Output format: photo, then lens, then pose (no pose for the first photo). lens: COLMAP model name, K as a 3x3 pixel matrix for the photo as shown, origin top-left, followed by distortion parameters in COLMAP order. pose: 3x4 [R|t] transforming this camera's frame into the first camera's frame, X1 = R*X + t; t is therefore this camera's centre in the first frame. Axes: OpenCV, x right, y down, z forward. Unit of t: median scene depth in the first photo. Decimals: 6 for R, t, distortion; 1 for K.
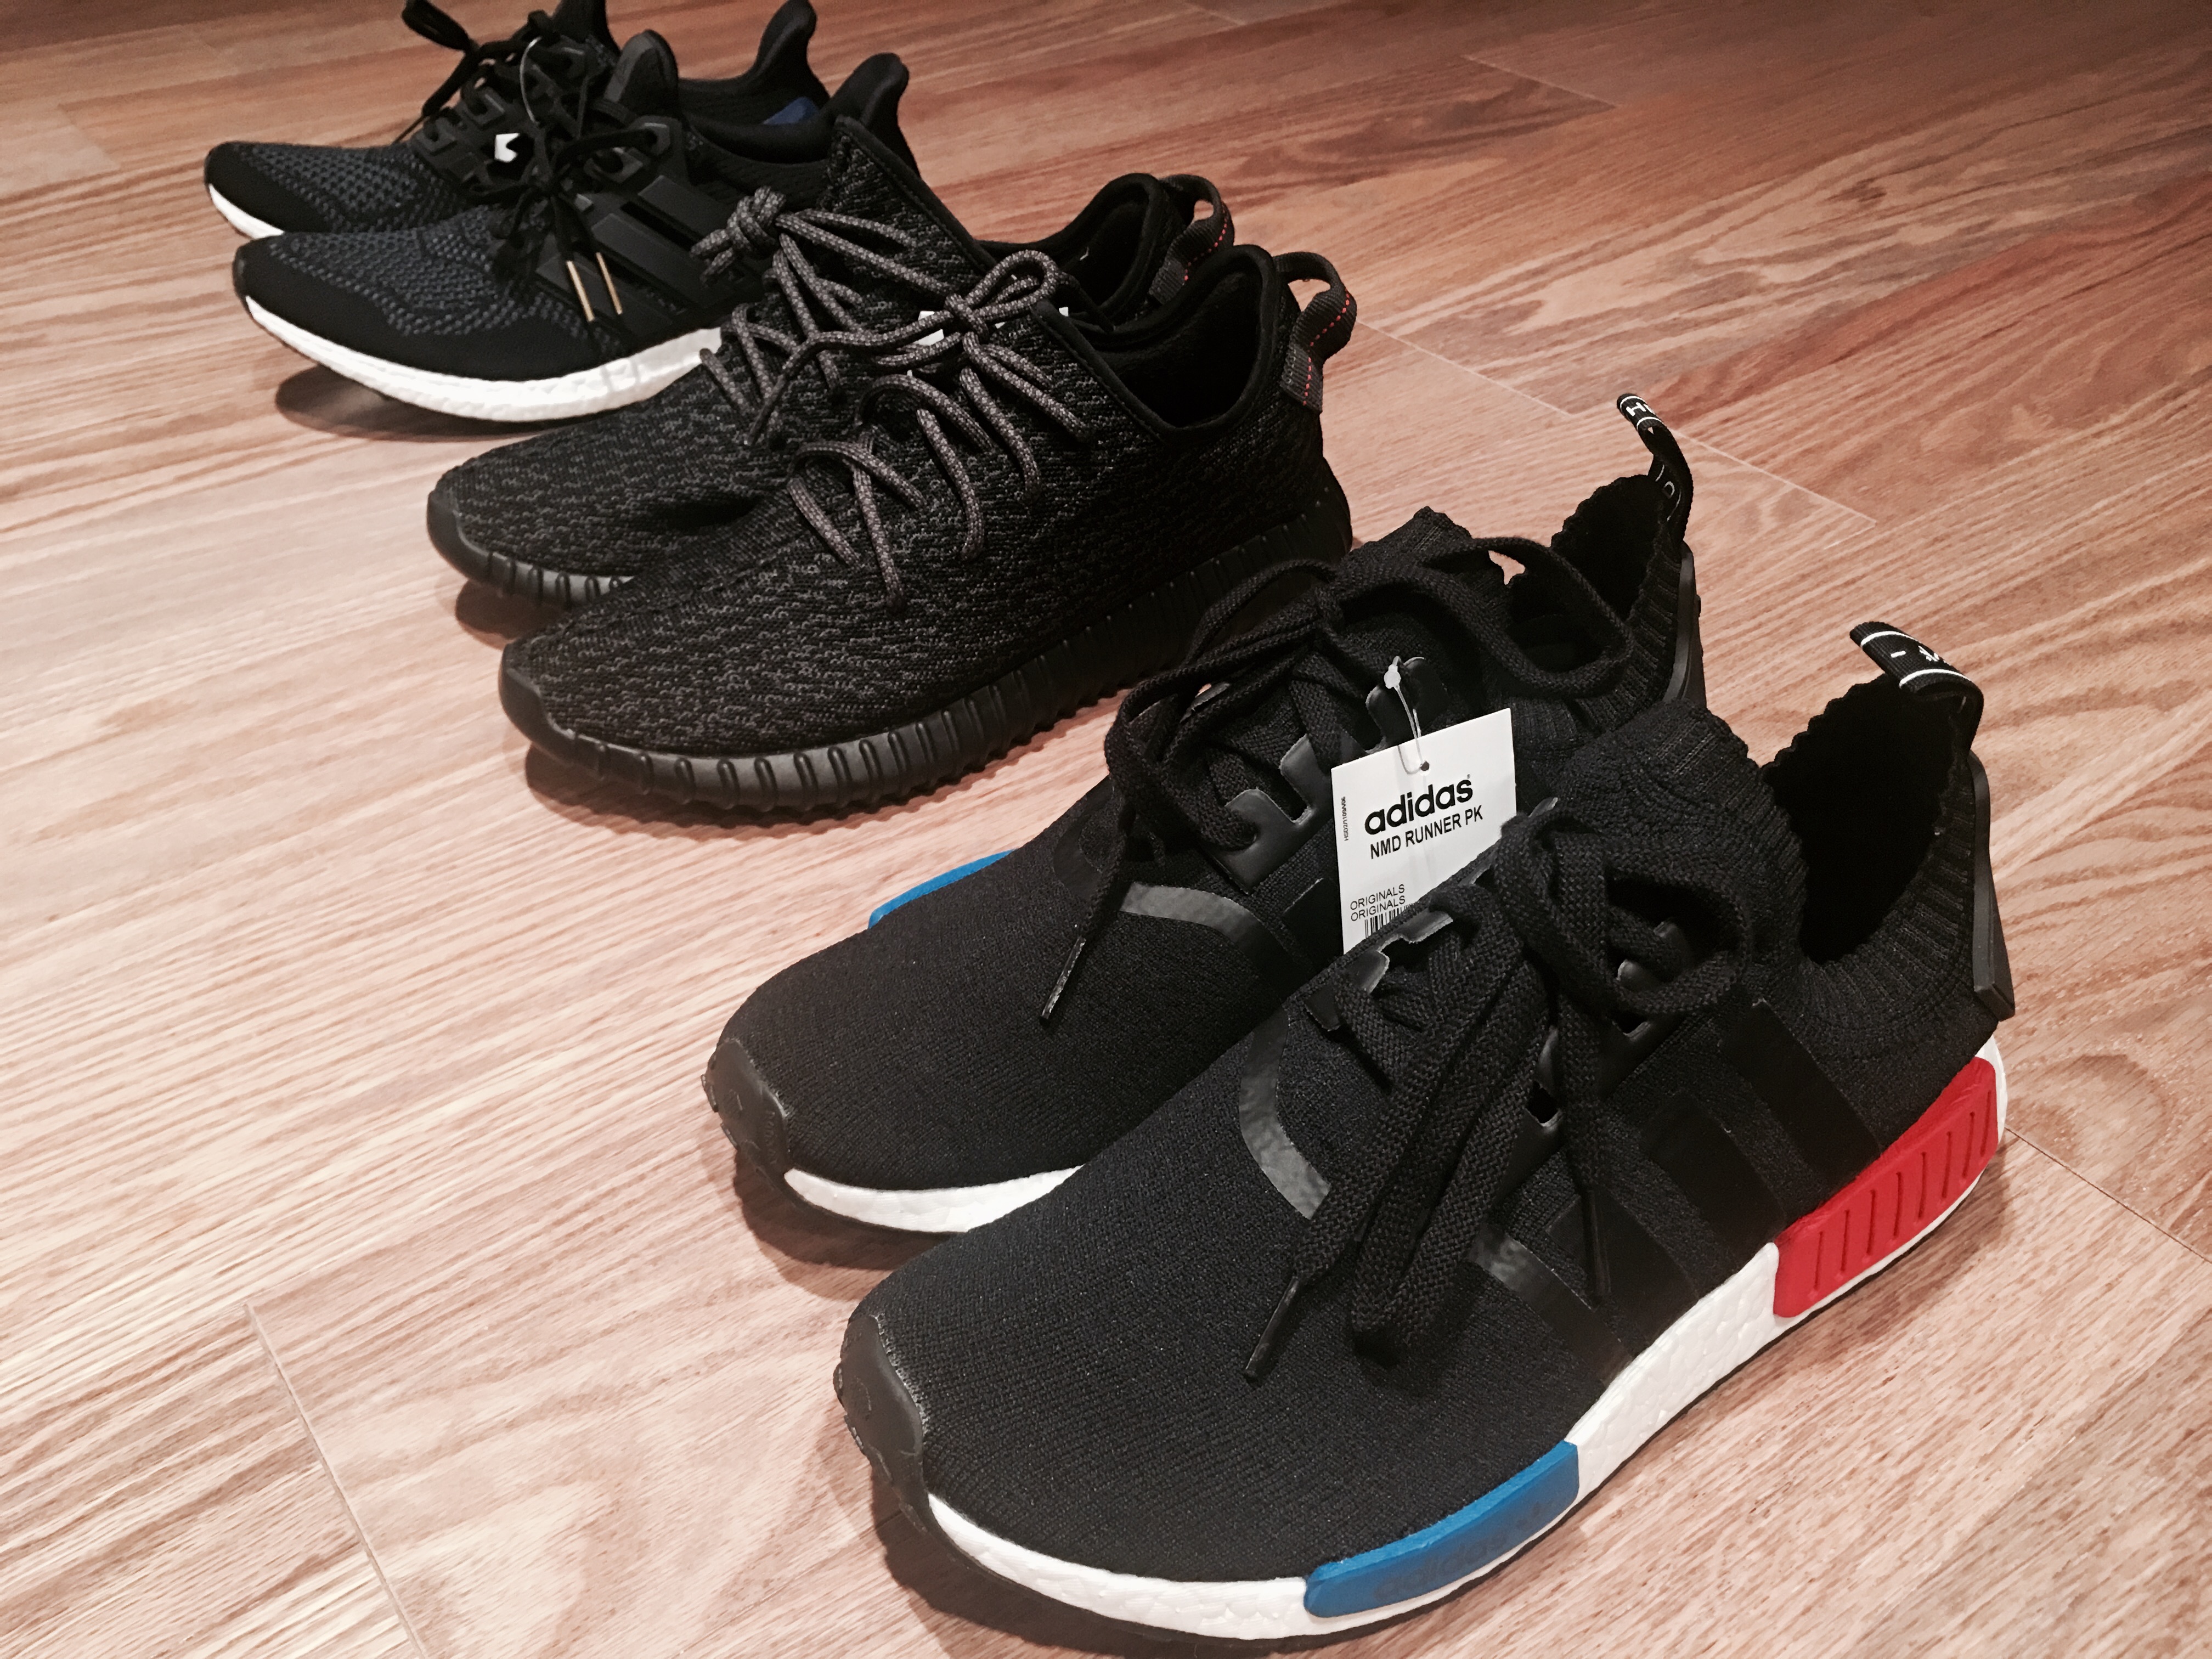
lens RADIAL K [[1840.6, 0, 1103.2], [0, 1840.6, 838.9], [0, 0, 1]] dist [0.040244, -0.054184]
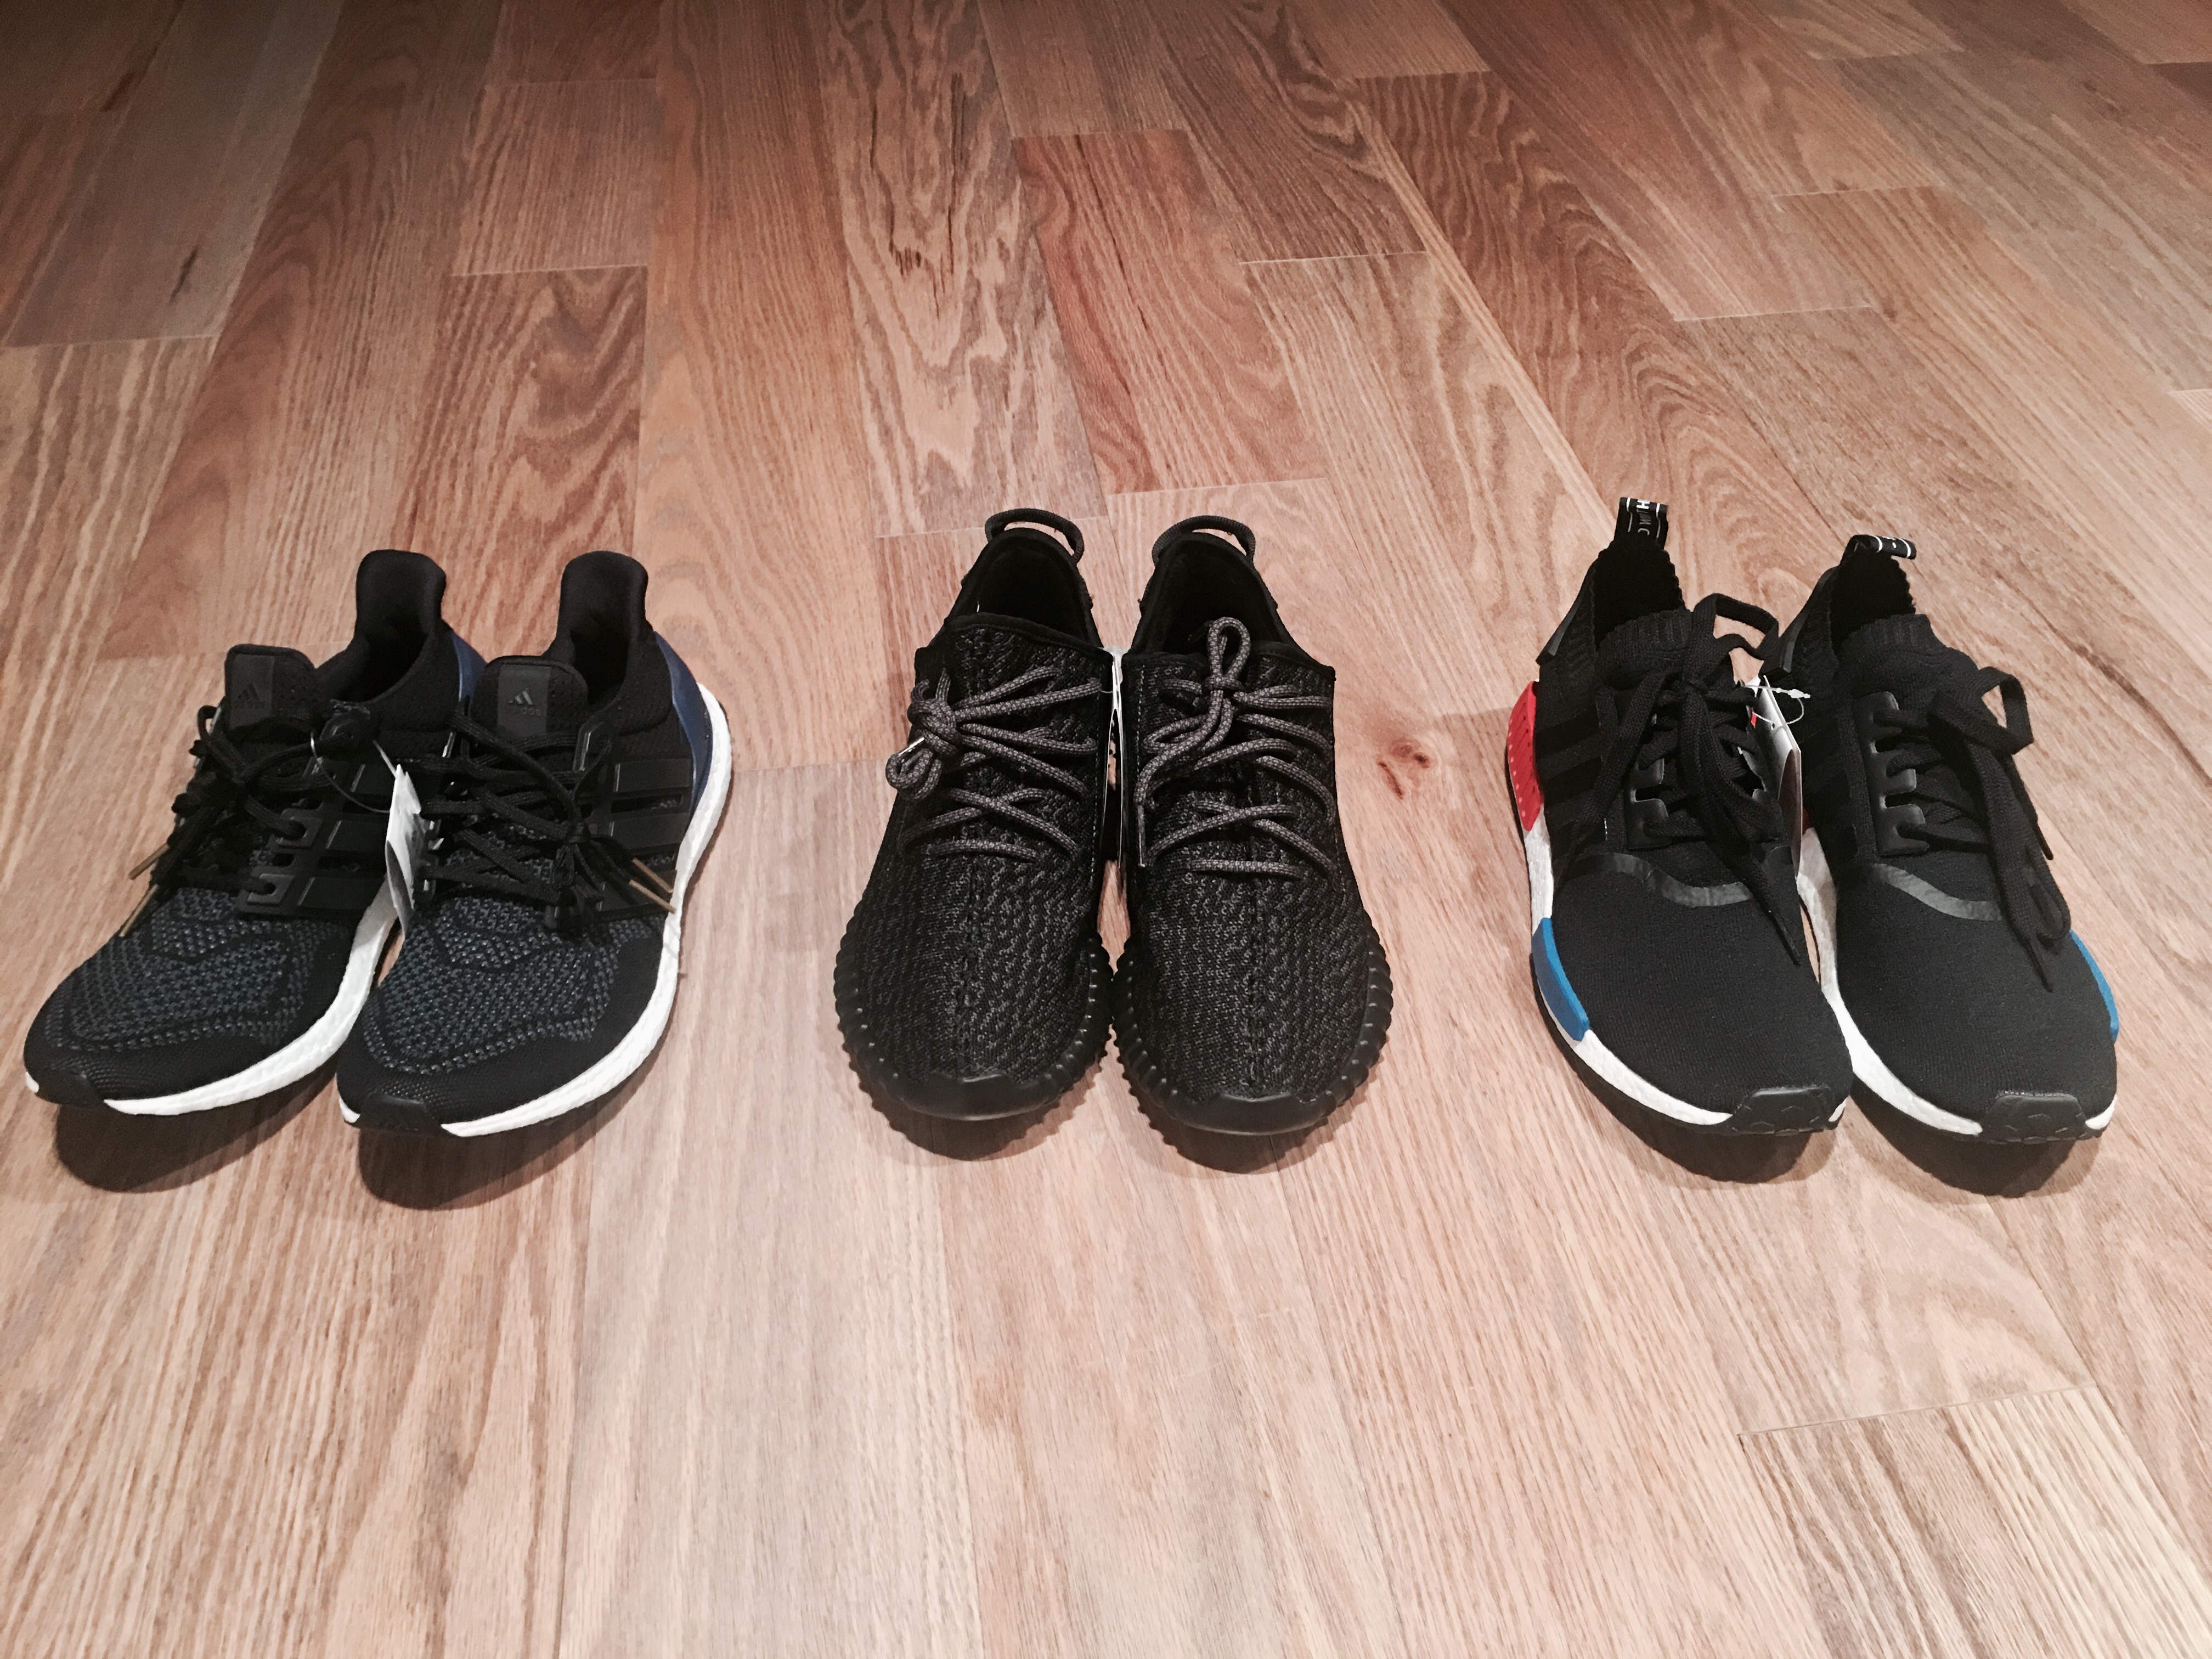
lens RADIAL K [[1840.6, 0, 1102.2], [0, 1840.6, 818.0], [0, 0, 1]] dist [0.040244, -0.054184]
pose [[0.496936, -0.597117, 0.629688, -1.381874], [0.543246, 0.779908, 0.310849, -0.909958], [-0.676712, 0.187603, 0.711945, 0.164616]]
